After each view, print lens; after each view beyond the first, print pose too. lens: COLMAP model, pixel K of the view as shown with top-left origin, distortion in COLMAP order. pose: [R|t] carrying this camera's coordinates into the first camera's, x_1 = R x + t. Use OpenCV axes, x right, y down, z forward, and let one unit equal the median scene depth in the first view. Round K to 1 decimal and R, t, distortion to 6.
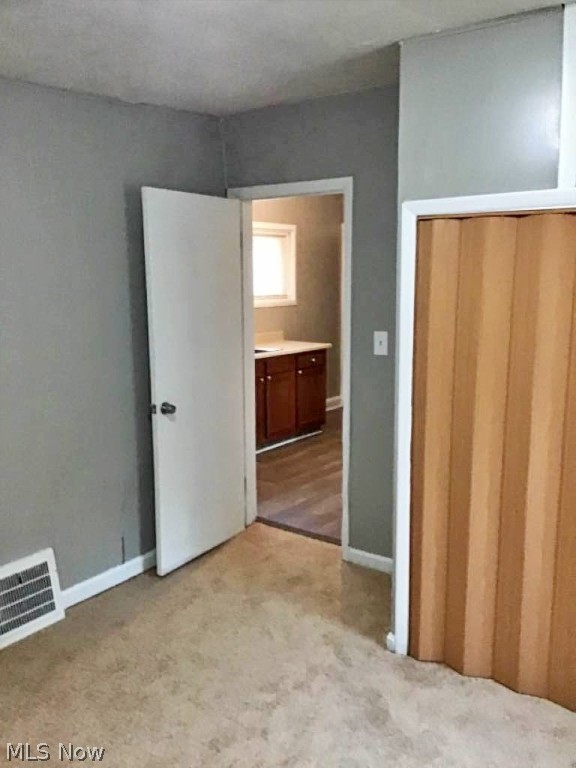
lens RADIAL K [[686.3, 0, 287.0], [0, 686.3, 383.3], [0, 0, 1]] dist [0.094530, -0.129413]
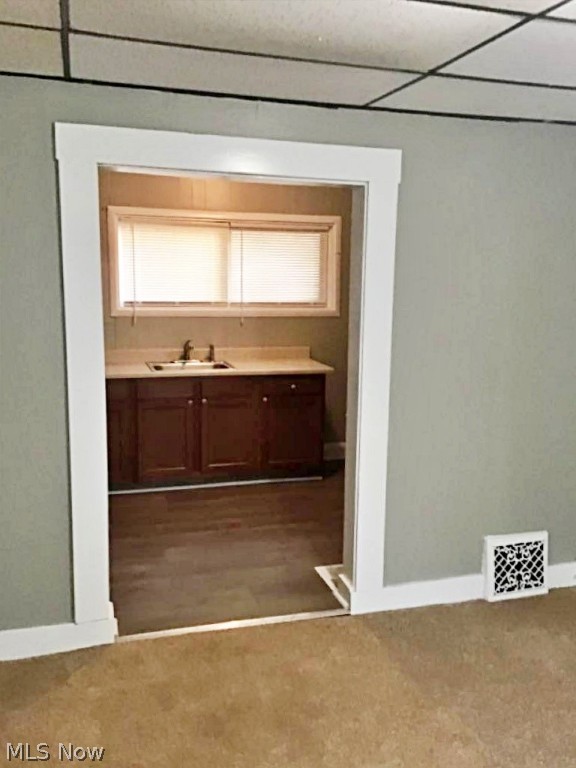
lens RADIAL K [[686.3, 0, 290.7], [0, 686.3, 383.0], [0, 0, 1]] dist [0.094530, -0.129413]
pose [[0.805516, 0.104909, -0.583213, 0.492511], [-0.111445, 0.993462, 0.024780, -0.056368], [0.582000, 0.045036, 0.811941, 0.356782]]
